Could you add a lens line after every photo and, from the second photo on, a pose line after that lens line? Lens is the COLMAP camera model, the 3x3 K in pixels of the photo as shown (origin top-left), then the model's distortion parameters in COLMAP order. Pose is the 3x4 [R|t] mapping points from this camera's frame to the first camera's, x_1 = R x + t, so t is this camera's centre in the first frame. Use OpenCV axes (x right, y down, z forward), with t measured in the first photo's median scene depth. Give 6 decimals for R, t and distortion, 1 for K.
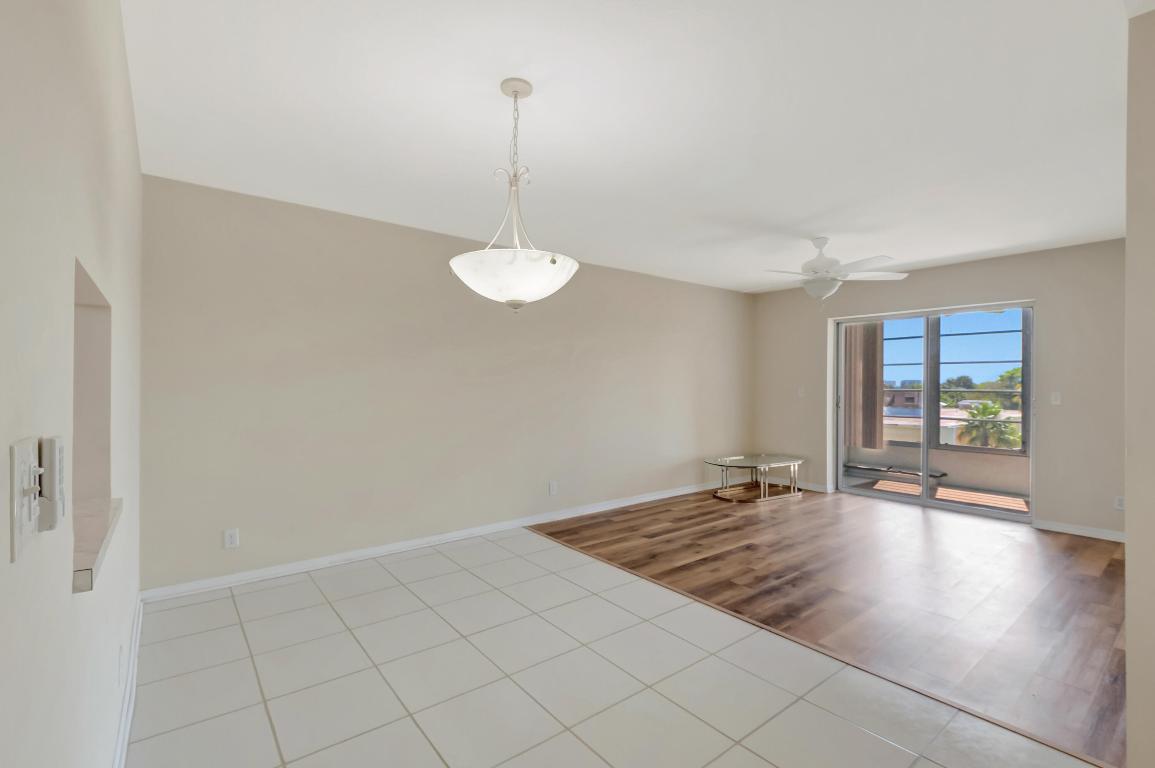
lens RADIAL K [[511.9, 0, 574.2], [0, 511.9, 385.1], [0, 0, 1]] dist [0.002072, -0.017670]
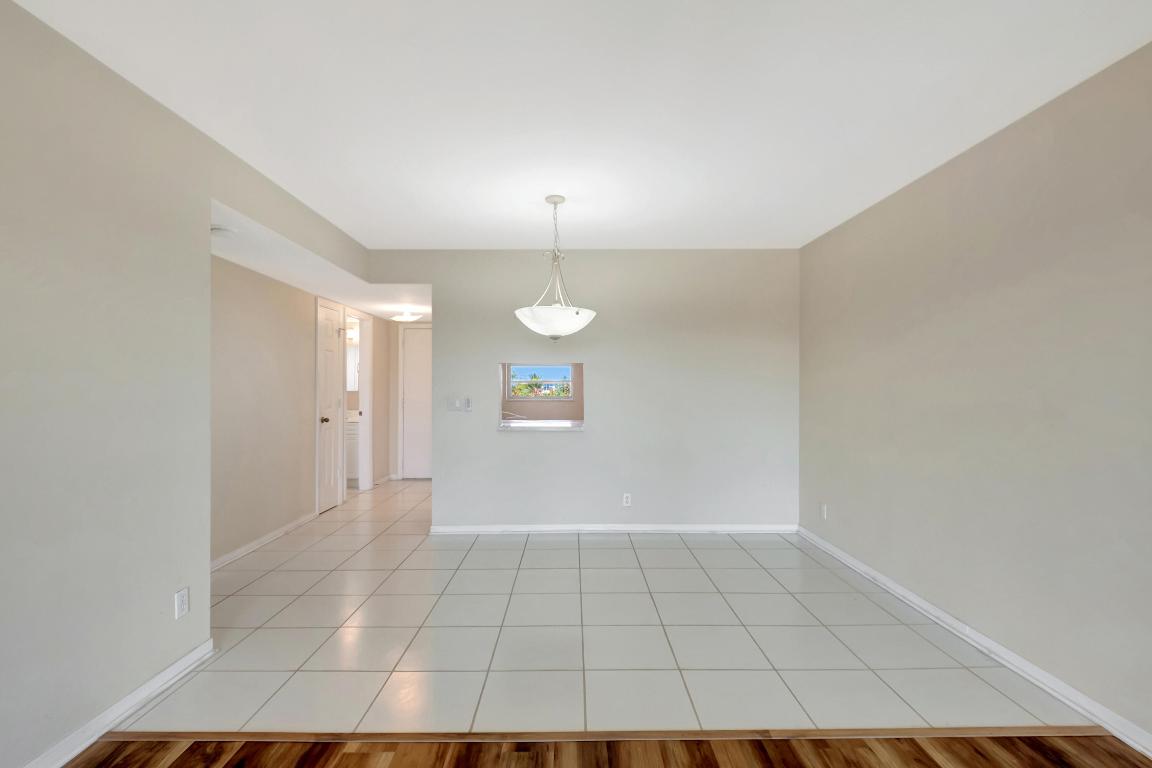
lens RADIAL K [[510.3, 0, 575.2], [0, 510.3, 398.4], [0, 0, 1]] dist [0.027910, -0.019021]
pose [[-0.616896, 0.005656, -0.787024, 0.779376], [-0.006776, 0.999899, 0.012498, 0.008847], [0.787015, 0.013043, -0.616796, 1.446463]]
